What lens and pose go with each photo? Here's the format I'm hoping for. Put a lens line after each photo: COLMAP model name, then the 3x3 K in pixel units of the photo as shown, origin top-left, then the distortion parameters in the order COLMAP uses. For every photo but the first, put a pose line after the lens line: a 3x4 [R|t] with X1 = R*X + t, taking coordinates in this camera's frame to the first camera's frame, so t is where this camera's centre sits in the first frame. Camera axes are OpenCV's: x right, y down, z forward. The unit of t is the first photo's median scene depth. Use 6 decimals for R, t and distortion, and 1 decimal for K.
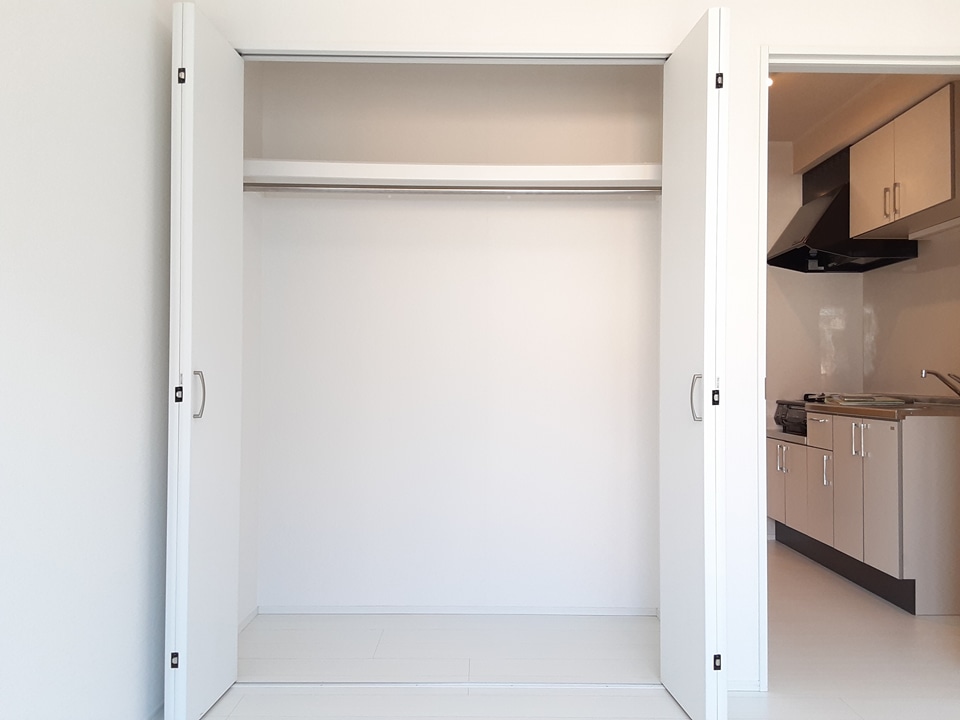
lens RADIAL K [[779.4, 0, 468.7], [0, 779.4, 384.9], [0, 0, 1]] dist [0.062074, -0.066491]
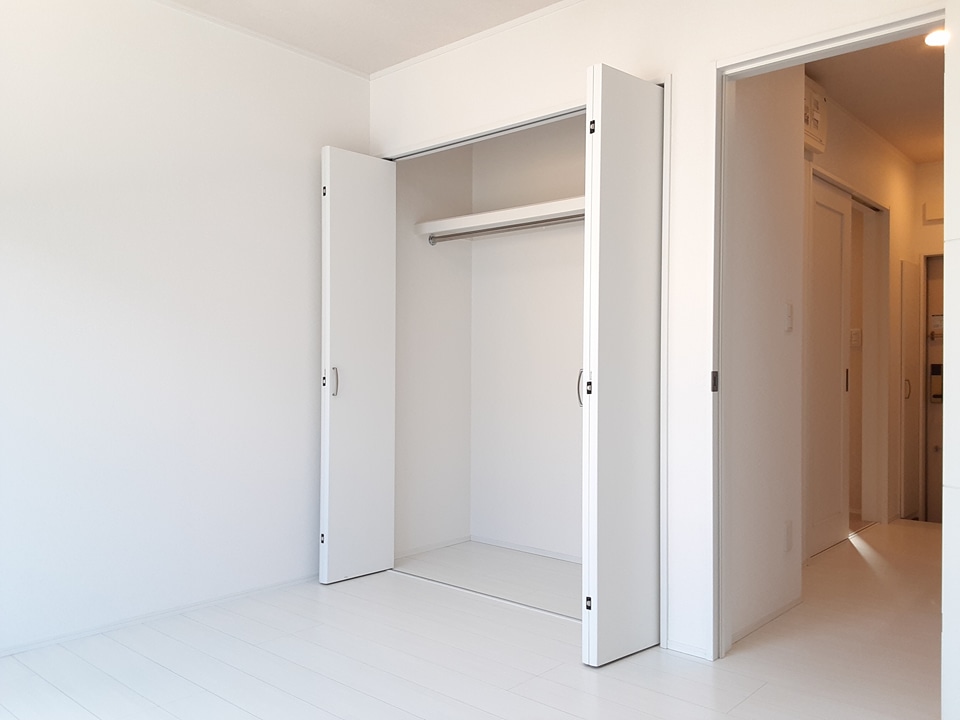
lens RADIAL K [[779.4, 0, 483.0], [0, 779.4, 368.2], [0, 0, 1]] dist [0.062074, -0.066491]
pose [[0.743084, -0.006907, -0.669163, 0.984508], [0.001219, 0.999959, -0.008967, -0.001078], [0.669197, 0.005848, 0.743062, -0.011116]]
